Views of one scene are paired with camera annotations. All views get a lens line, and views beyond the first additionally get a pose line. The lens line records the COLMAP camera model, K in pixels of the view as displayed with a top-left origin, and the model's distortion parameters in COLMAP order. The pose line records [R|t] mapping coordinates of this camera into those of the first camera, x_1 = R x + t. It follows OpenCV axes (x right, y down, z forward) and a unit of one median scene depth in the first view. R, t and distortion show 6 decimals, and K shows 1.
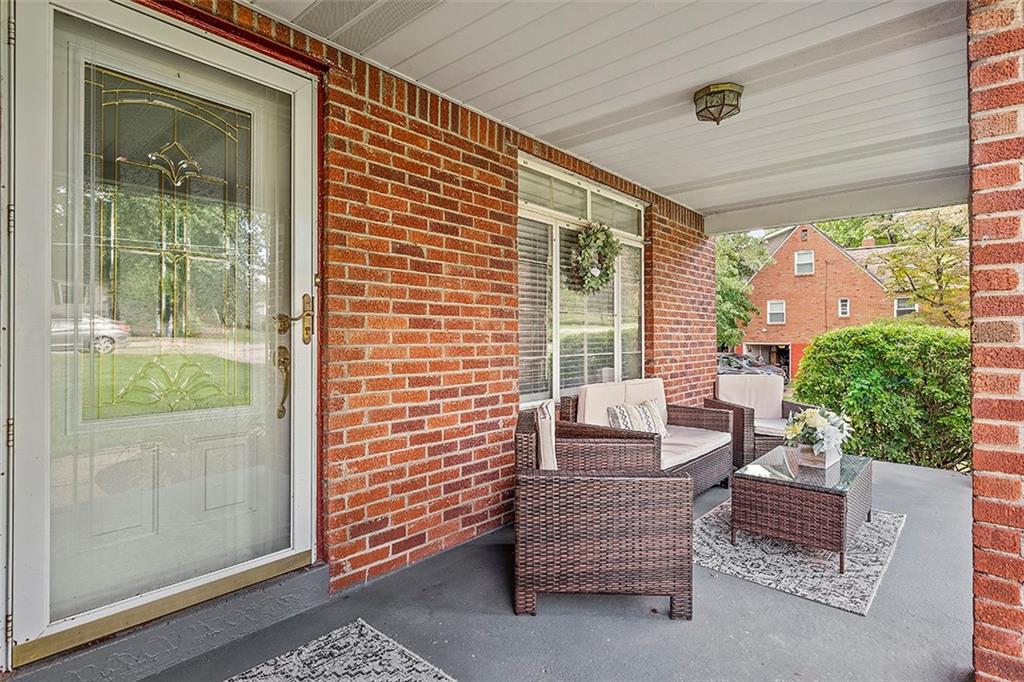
lens RADIAL K [[533.3, 0, 512.0], [0, 533.3, 341.0], [0, 0, 1]] dist [-0.001511, -0.000066]
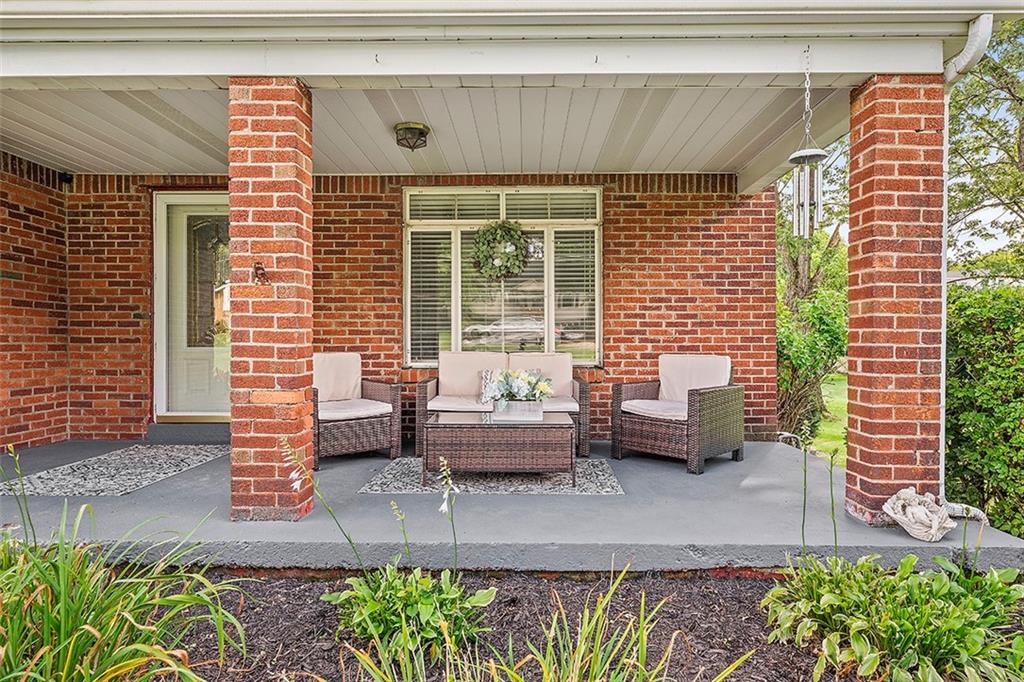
lens RADIAL K [[566.3, 0, 512.0], [0, 566.3, 341.0], [0, 0, 1]] dist [0.001741, 0.000101]
pose [[0.643735, 0.006000, -0.765225, 1.467741], [-0.003288, 0.999982, 0.005075, 0.056262], [0.765241, -0.000751, 0.643743, 0.244381]]
